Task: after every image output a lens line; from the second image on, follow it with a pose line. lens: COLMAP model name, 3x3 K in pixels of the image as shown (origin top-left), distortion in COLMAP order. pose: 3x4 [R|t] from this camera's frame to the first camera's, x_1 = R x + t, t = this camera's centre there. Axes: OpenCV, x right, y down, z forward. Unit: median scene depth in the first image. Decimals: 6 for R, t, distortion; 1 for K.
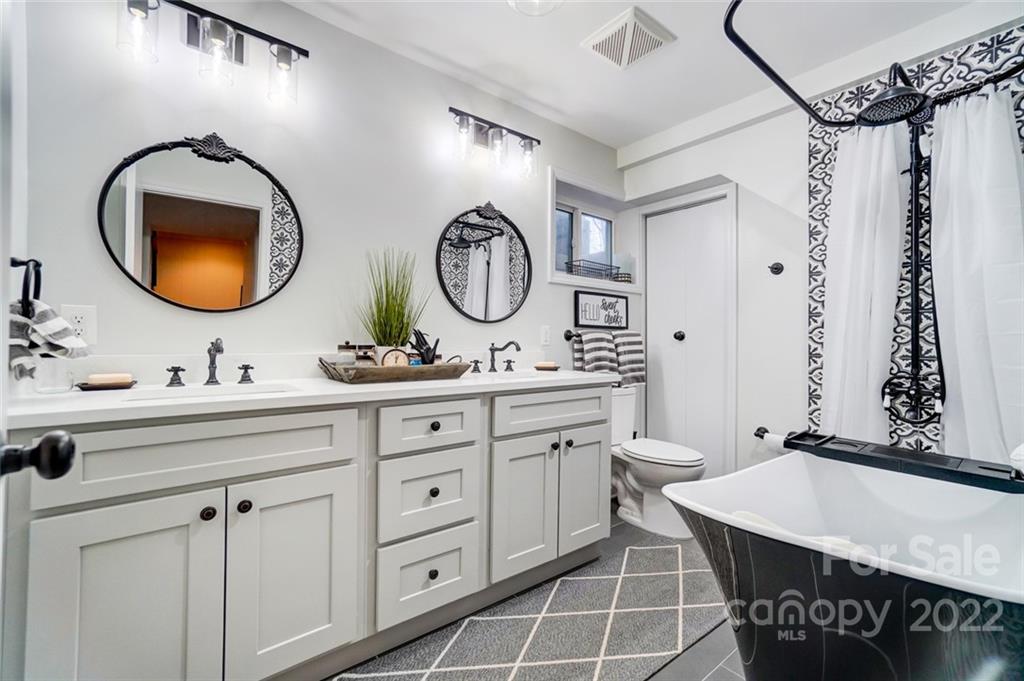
lens RADIAL K [[440.9, 0, 506.6], [0, 440.9, 339.2], [0, 0, 1]] dist [-0.008878, 0.006562]
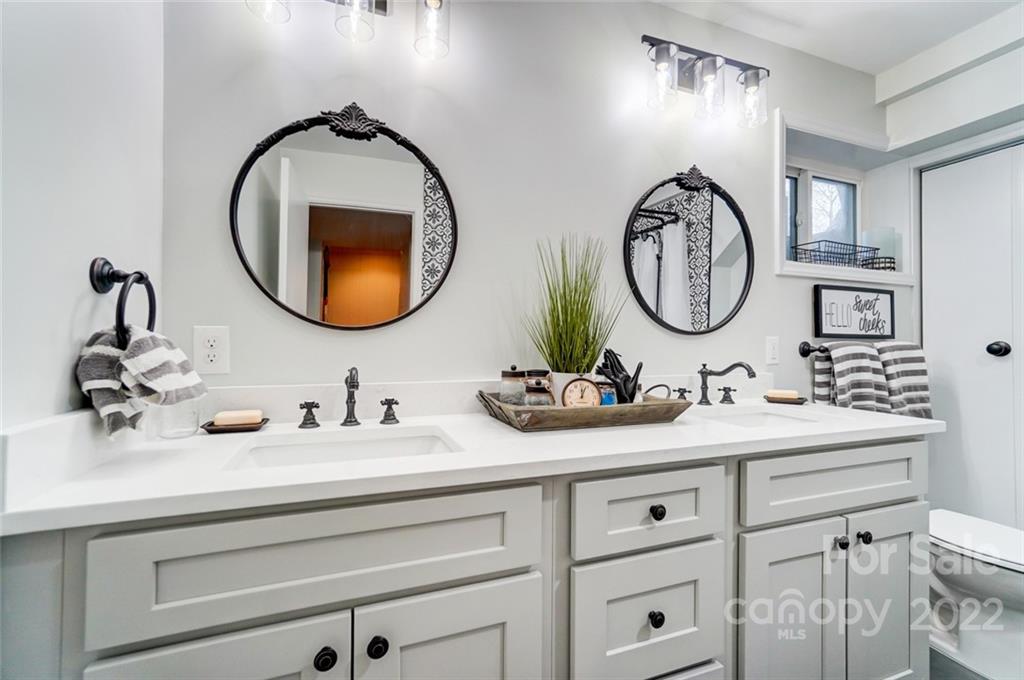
lens RADIAL K [[440.9, 0, 511.7], [0, 440.9, 340.0], [0, 0, 1]] dist [-0.008878, 0.006562]
pose [[0.955333, -0.005205, -0.295485, -0.131163], [0.004830, 0.999986, -0.002000, -0.032688], [0.295492, 0.000483, 0.955345, 0.264893]]
